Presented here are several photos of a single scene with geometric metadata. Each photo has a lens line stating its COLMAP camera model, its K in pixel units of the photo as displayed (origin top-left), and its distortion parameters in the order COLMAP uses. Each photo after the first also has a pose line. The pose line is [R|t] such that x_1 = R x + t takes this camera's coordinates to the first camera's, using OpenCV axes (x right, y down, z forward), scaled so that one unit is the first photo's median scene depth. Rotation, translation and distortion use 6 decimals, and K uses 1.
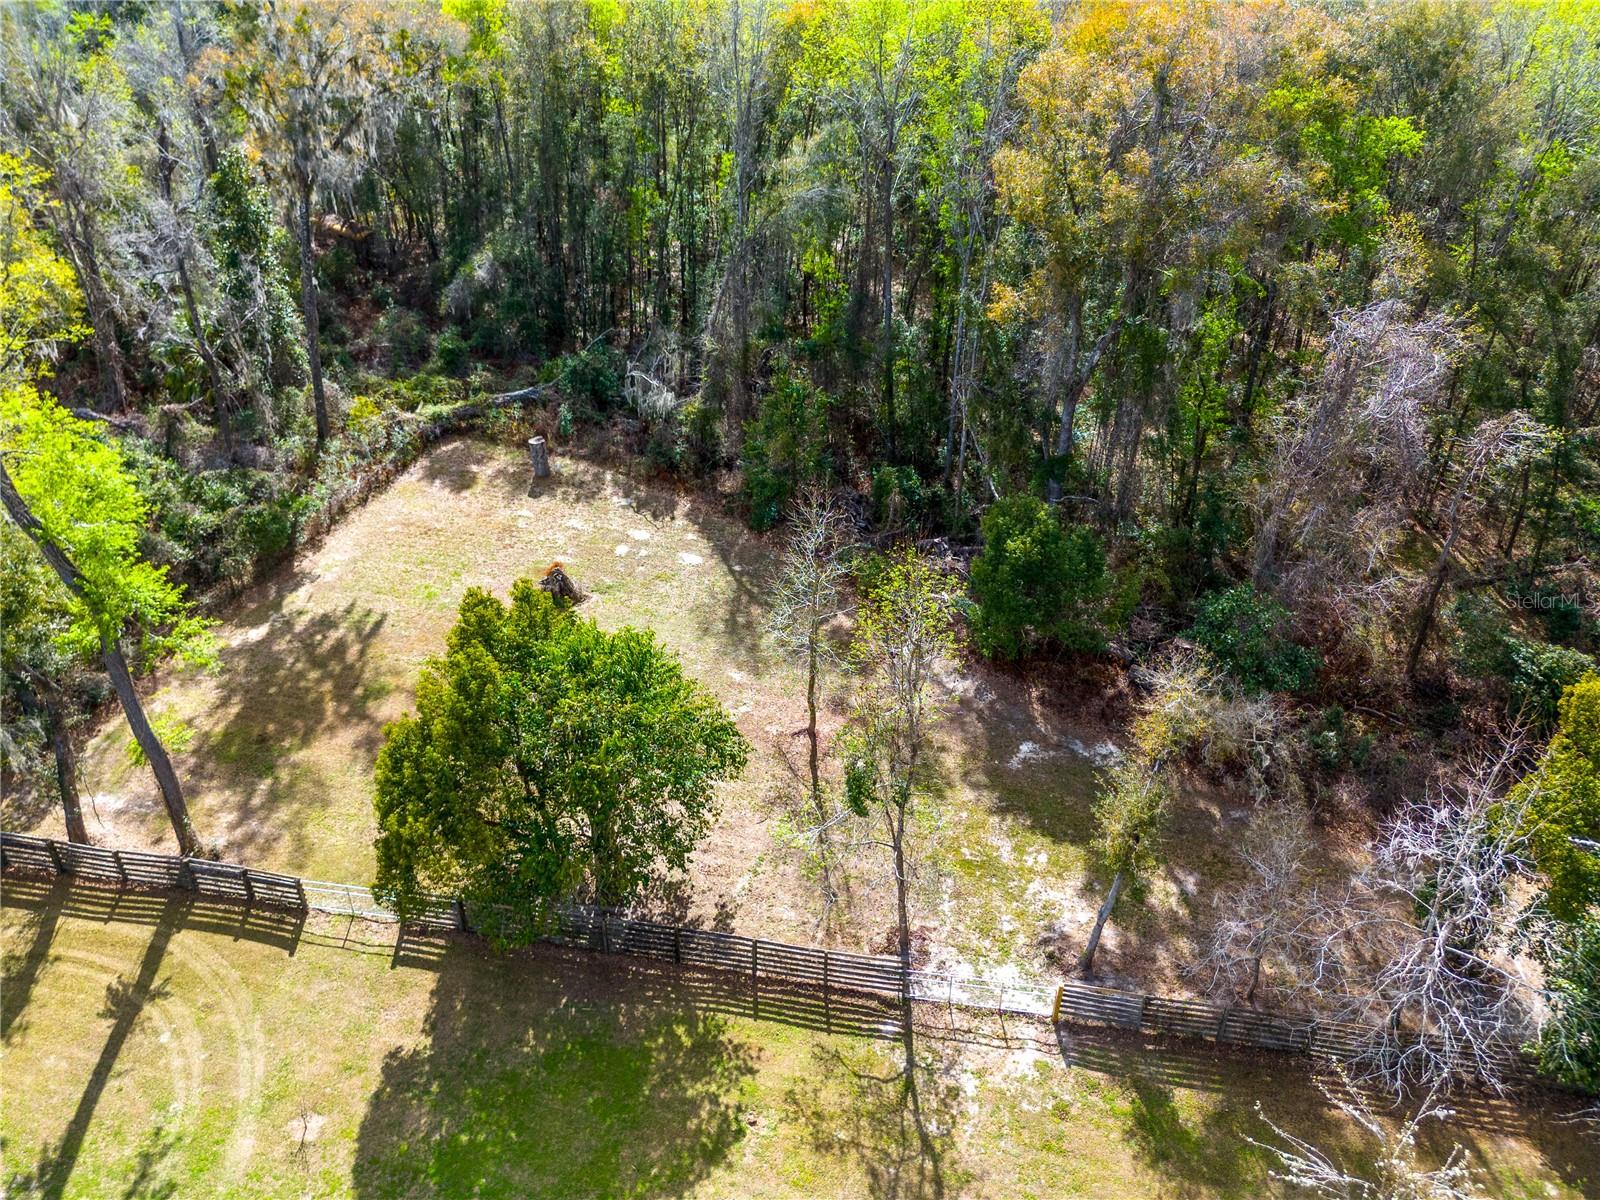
lens RADIAL K [[1191.4, 0, 800.0], [0, 1191.4, 600.0], [0, 0, 1]] dist [0.078758, -0.077259]
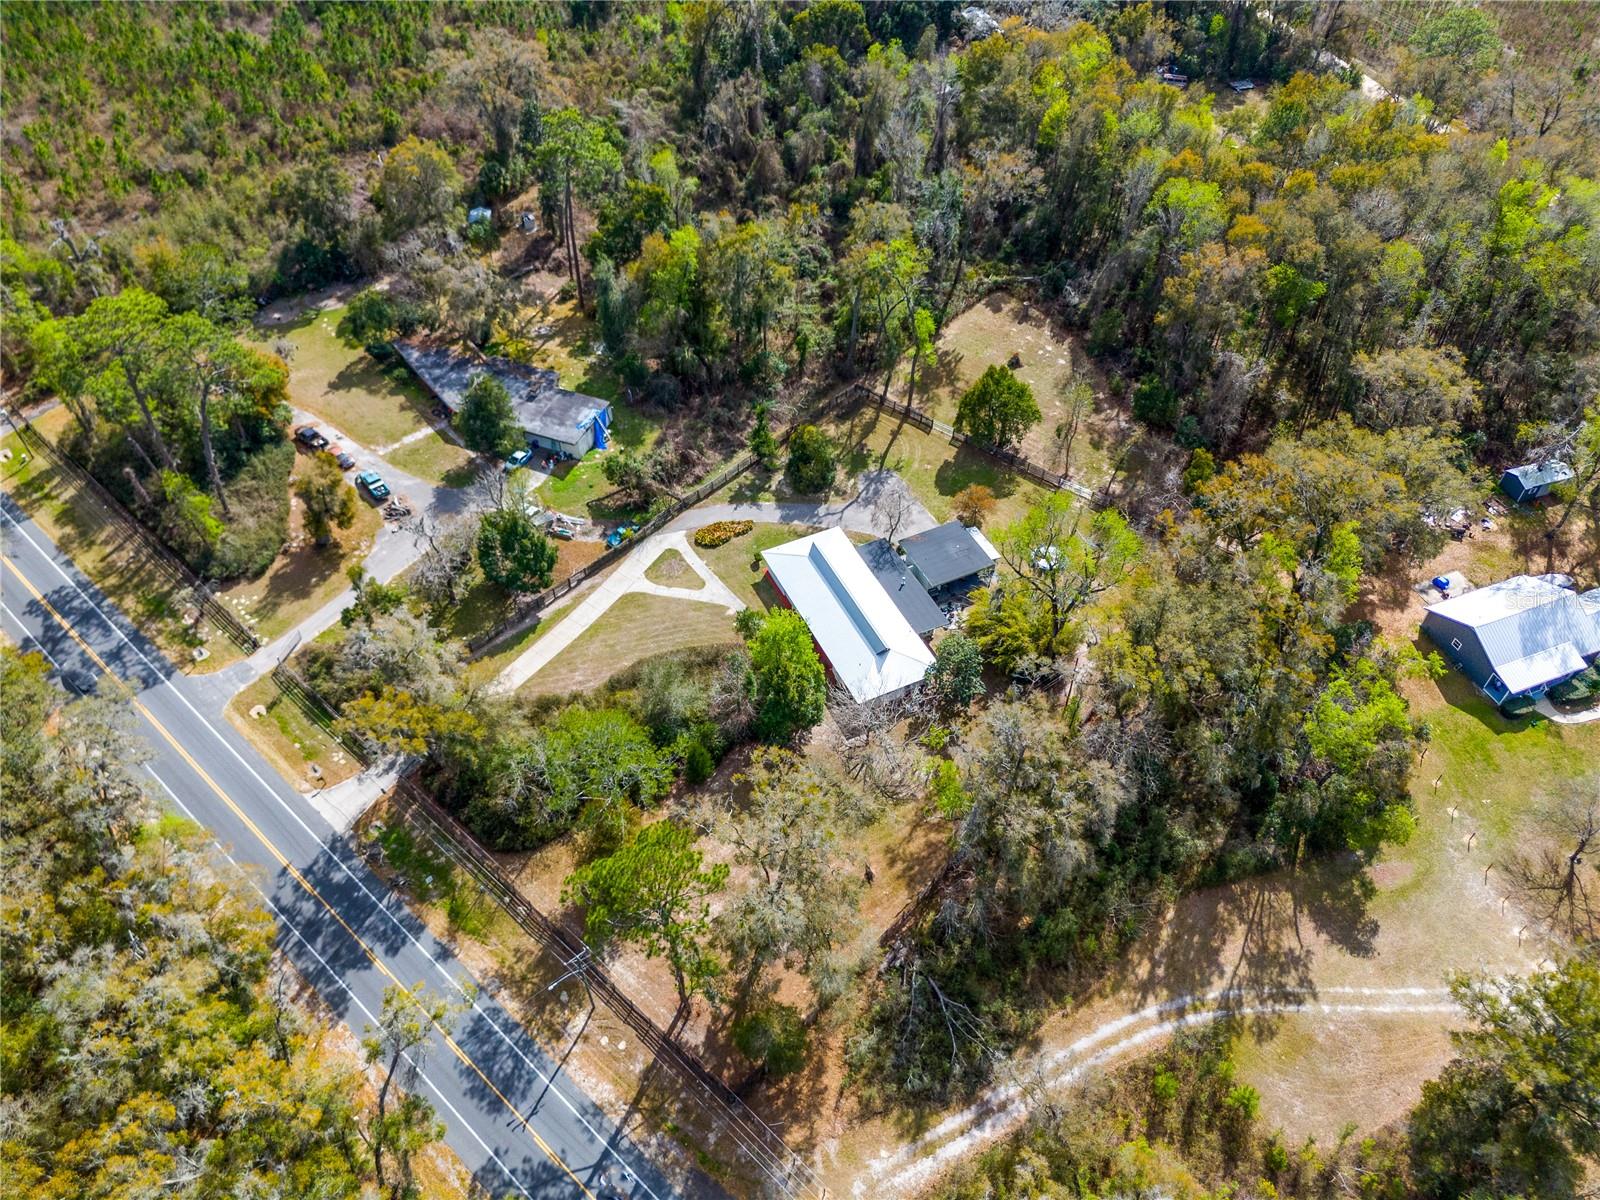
lens RADIAL K [[1191.4, 0, 800.0], [0, 1191.4, 600.0], [0, 0, 1]] dist [0.078758, -0.077259]
pose [[0.889032, 0.332012, -0.315261, 0.668596], [-0.246261, 0.927251, 0.282067, -0.237038], [0.385976, -0.173131, 0.906117, -2.944123]]
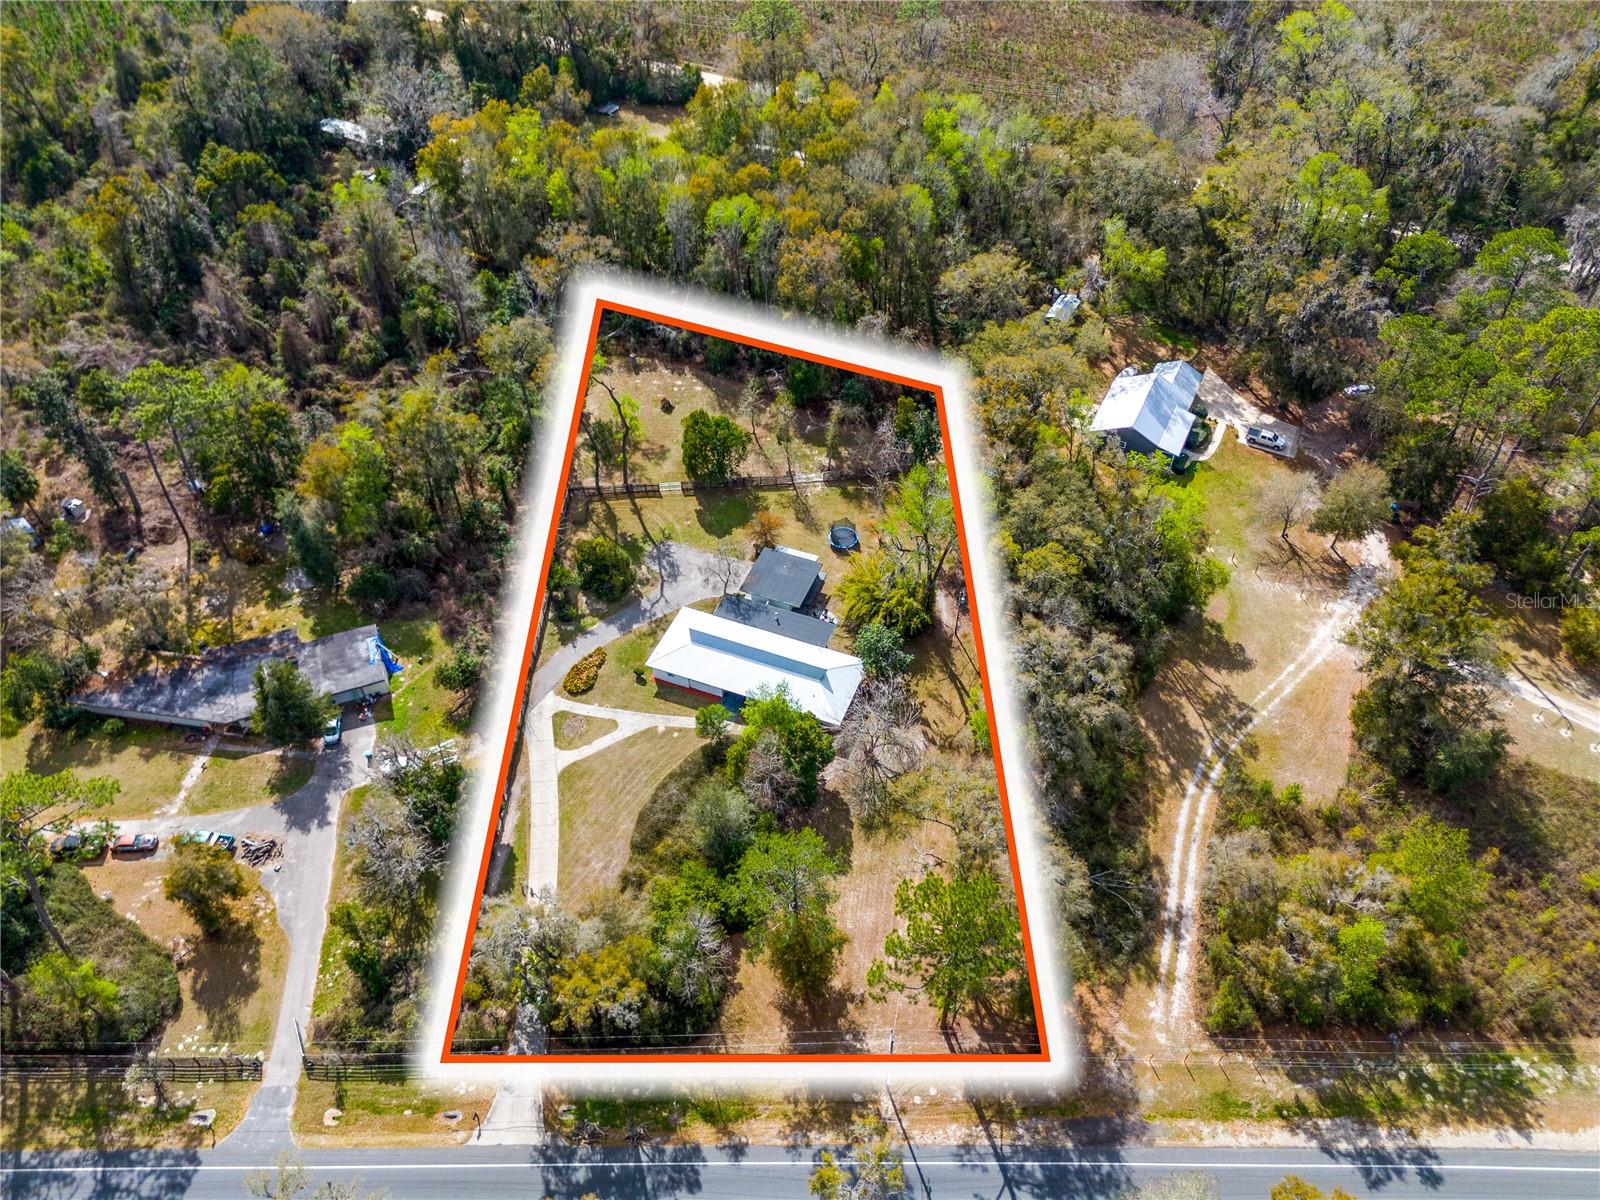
lens RADIAL K [[1191.4, 0, 800.0], [0, 1191.4, 600.0], [0, 0, 1]] dist [0.078758, -0.077259]
pose [[0.964463, -0.203116, 0.168981, -0.705302], [0.157633, 0.955603, 0.248946, -0.357376], [-0.212044, -0.213462, 0.953662, -3.268186]]
